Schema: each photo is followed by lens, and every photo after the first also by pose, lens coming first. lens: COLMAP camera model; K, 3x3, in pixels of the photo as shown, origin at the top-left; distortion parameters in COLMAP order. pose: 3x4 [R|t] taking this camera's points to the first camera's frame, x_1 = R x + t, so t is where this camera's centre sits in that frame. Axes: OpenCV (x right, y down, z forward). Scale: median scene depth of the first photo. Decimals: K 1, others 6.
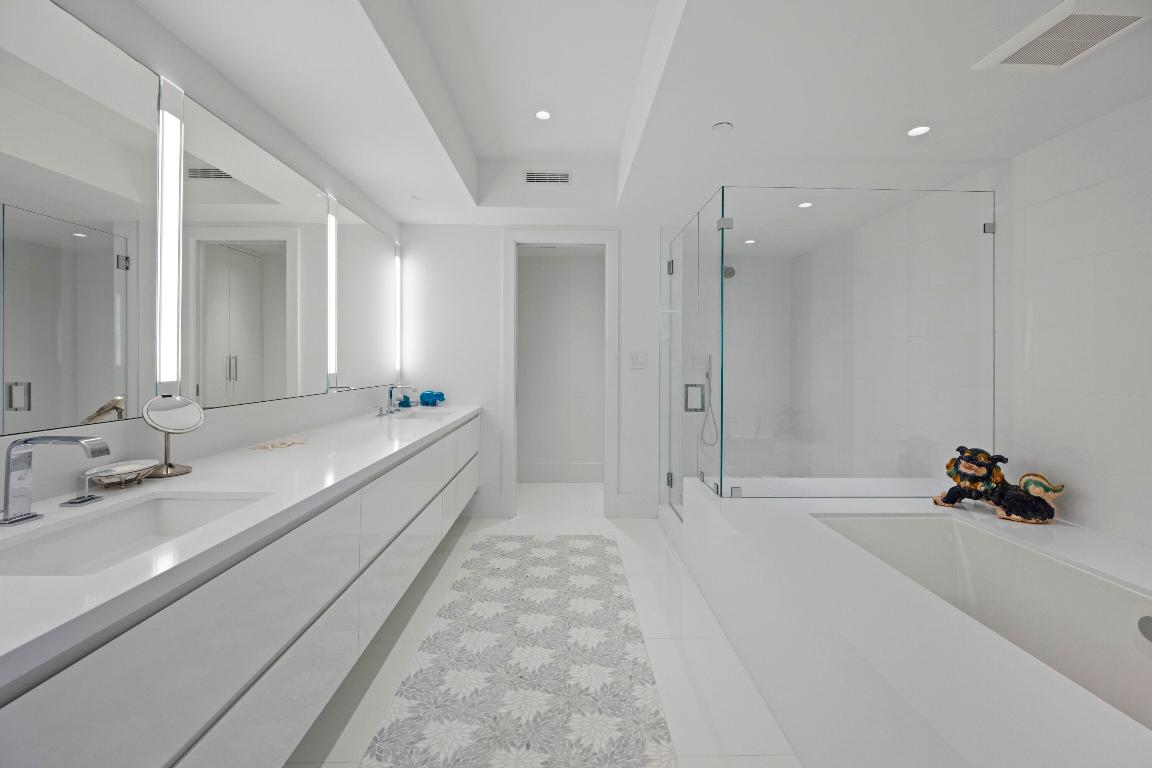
lens RADIAL K [[458.1, 0, 578.0], [0, 458.1, 360.5], [0, 0, 1]] dist [0.002264, -0.000425]
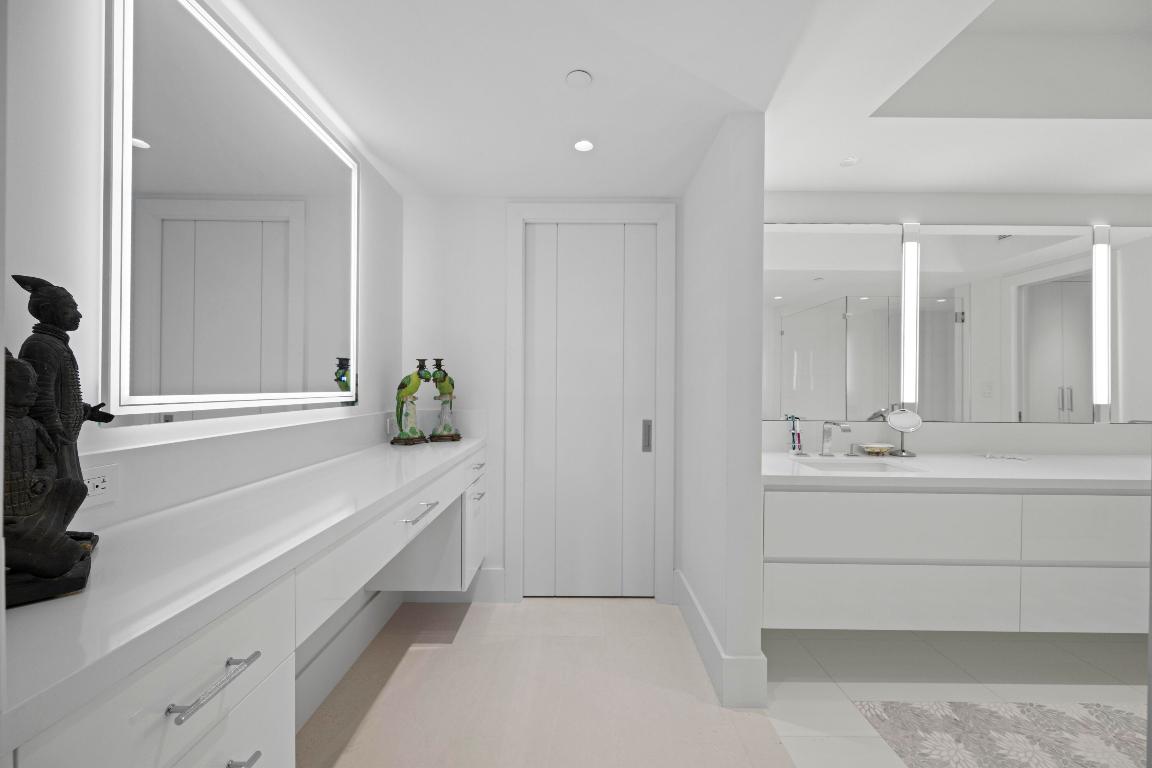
lens RADIAL K [[458.1, 0, 571.9], [0, 458.1, 386.5], [0, 0, 1]] dist [0.002264, -0.000425]
pose [[-0.038634, -0.007640, -0.999224, 0.443886], [-0.005179, 0.999959, -0.007445, 0.004174], [0.999240, 0.004887, -0.038672, -0.087402]]
